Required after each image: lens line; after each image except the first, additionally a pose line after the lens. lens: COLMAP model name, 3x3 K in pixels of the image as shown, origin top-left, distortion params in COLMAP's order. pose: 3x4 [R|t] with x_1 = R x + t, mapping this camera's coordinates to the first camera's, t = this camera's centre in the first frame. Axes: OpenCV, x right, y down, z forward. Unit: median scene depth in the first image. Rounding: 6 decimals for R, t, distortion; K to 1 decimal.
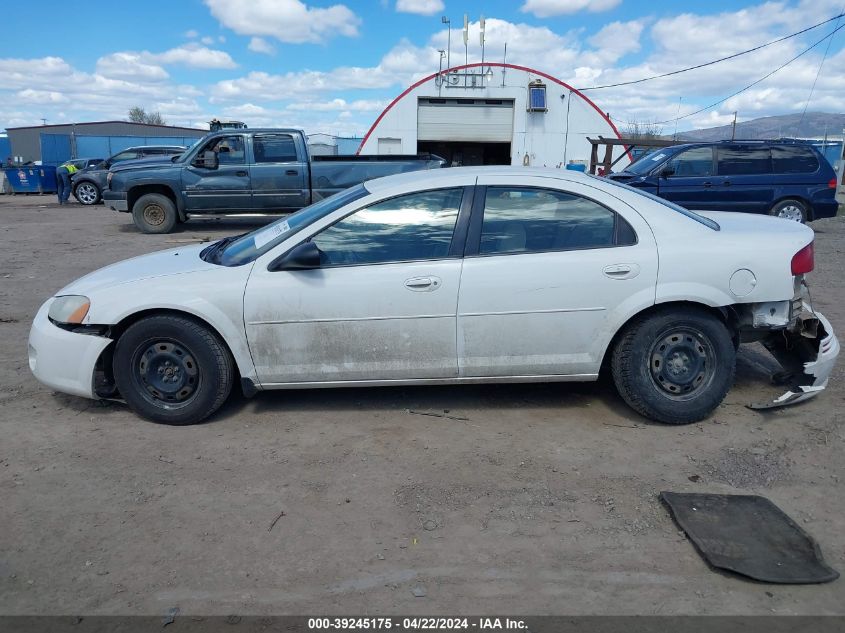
lens RADIAL K [[665.0, 0, 422.5], [0, 665.0, 316.5], [0, 0, 1]] dist [0.005174, -0.003442]
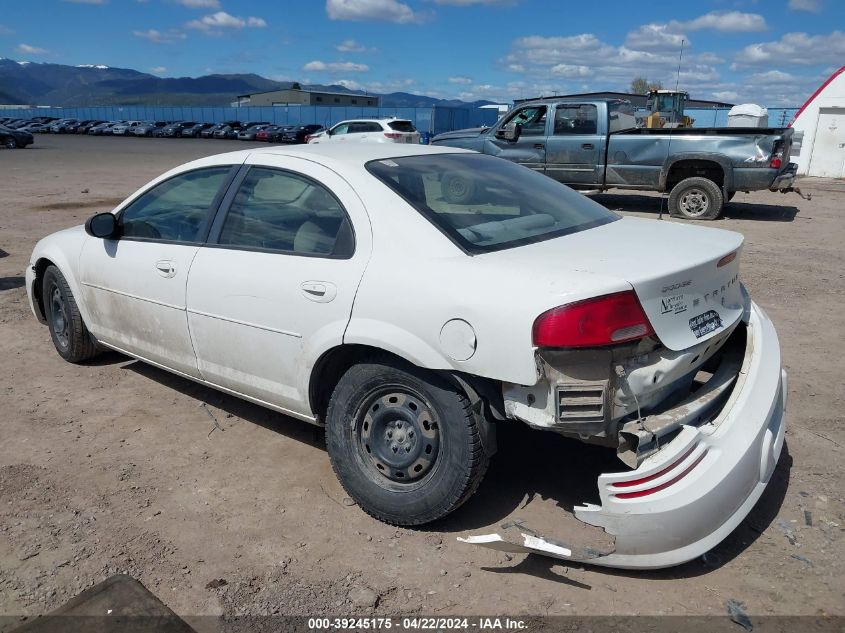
lens RADIAL K [[665.1, 0, 422.5], [0, 665.1, 316.5], [0, 0, 1]] dist [0.046978, -0.077578]
pose [[0.768718, 0.186294, -0.611855, 0.252911], [-0.161766, 0.982168, 0.095806, -0.038709], [0.618792, 0.025330, 0.785146, 0.145269]]
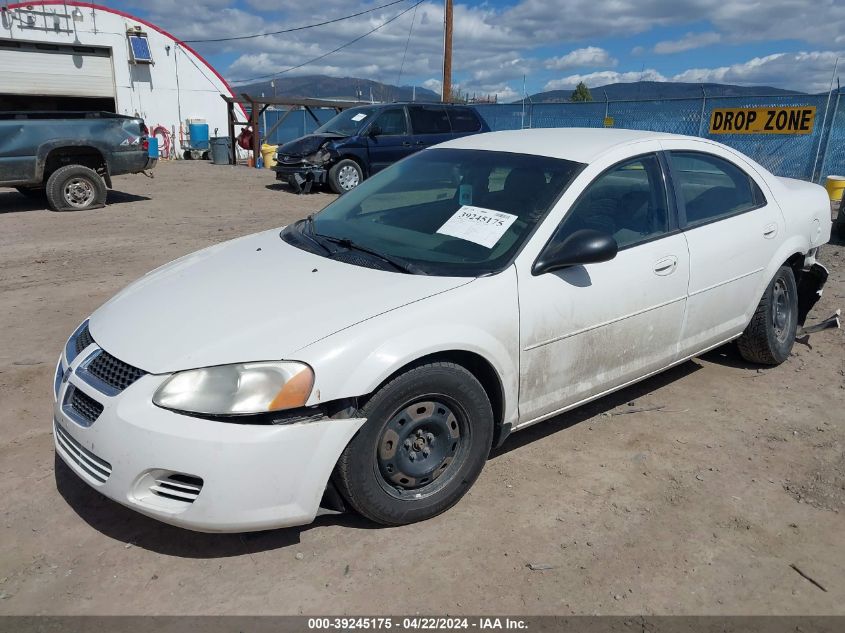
lens RADIAL K [[665.0, 0, 422.5], [0, 665.0, 316.5], [0, 0, 1]] dist [0.005174, -0.003442]
pose [[0.807862, -0.164729, 0.565883, -0.222018], [0.131729, 0.986324, 0.099061, -0.033076], [-0.574462, -0.005485, 0.818513, 0.135523]]
